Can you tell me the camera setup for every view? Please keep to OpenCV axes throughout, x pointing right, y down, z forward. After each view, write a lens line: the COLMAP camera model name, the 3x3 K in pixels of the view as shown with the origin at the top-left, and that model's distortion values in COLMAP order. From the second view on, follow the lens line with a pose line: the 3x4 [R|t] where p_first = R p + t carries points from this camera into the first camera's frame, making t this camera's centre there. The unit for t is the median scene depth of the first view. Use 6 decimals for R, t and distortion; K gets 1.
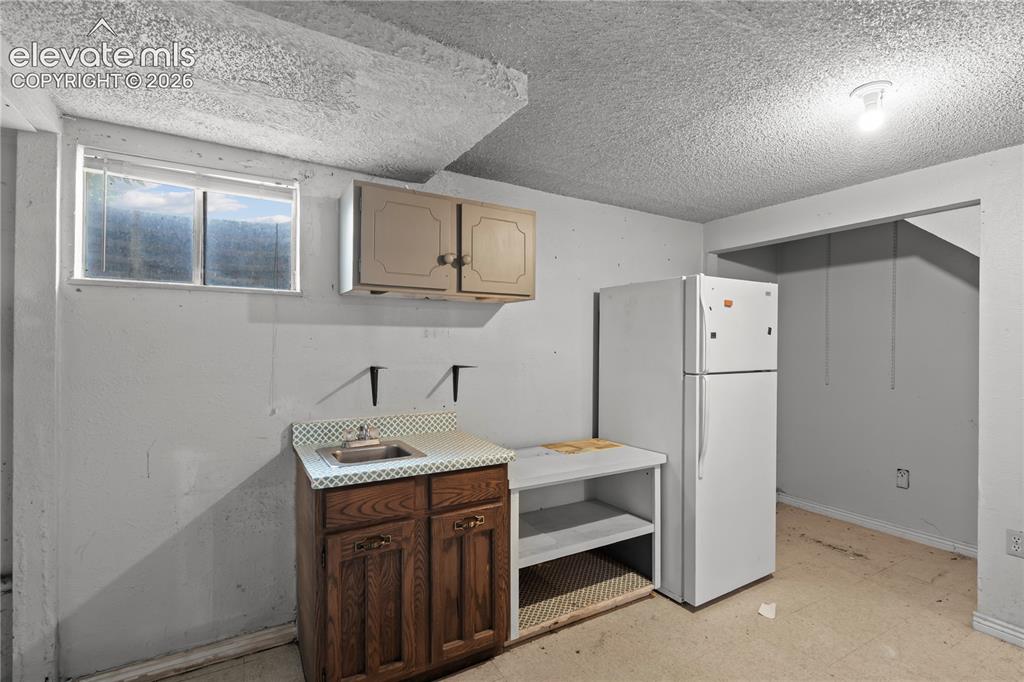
lens RADIAL K [[471.2, 0, 514.0], [0, 471.2, 342.5], [0, 0, 1]] dist [-0.004534, 0.000756]
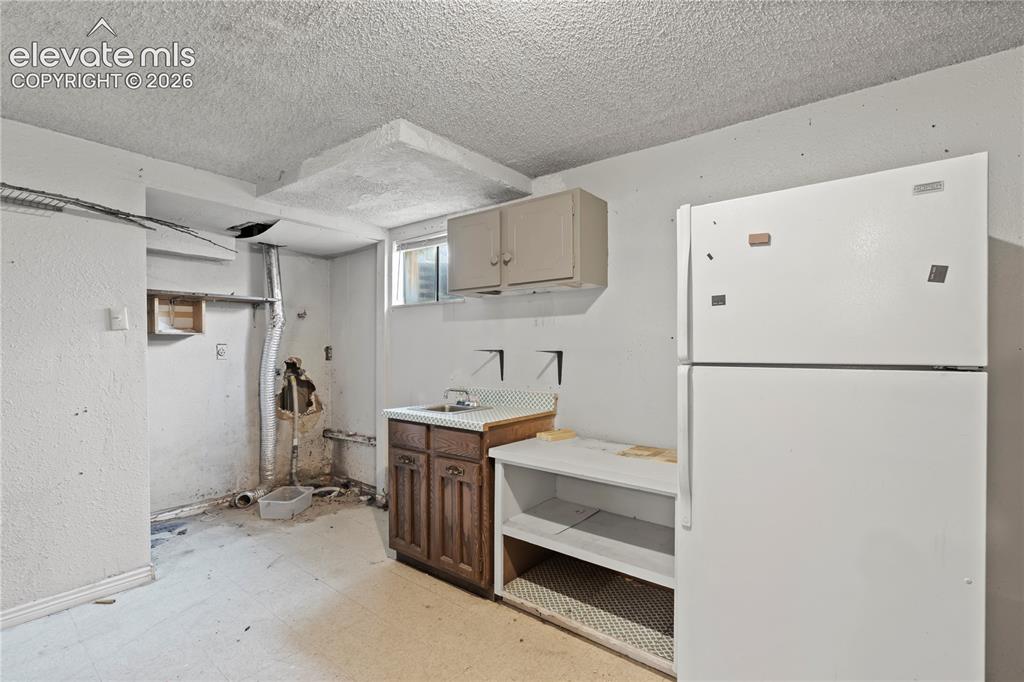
lens RADIAL K [[471.2, 0, 513.0], [0, 471.2, 346.5], [0, 0, 1]] dist [-0.004534, 0.000756]
pose [[0.355317, -0.006101, -0.934726, 0.925049], [0.011112, 0.999936, -0.002303, 0.043543], [0.934680, -0.009569, 0.355362, 0.567127]]
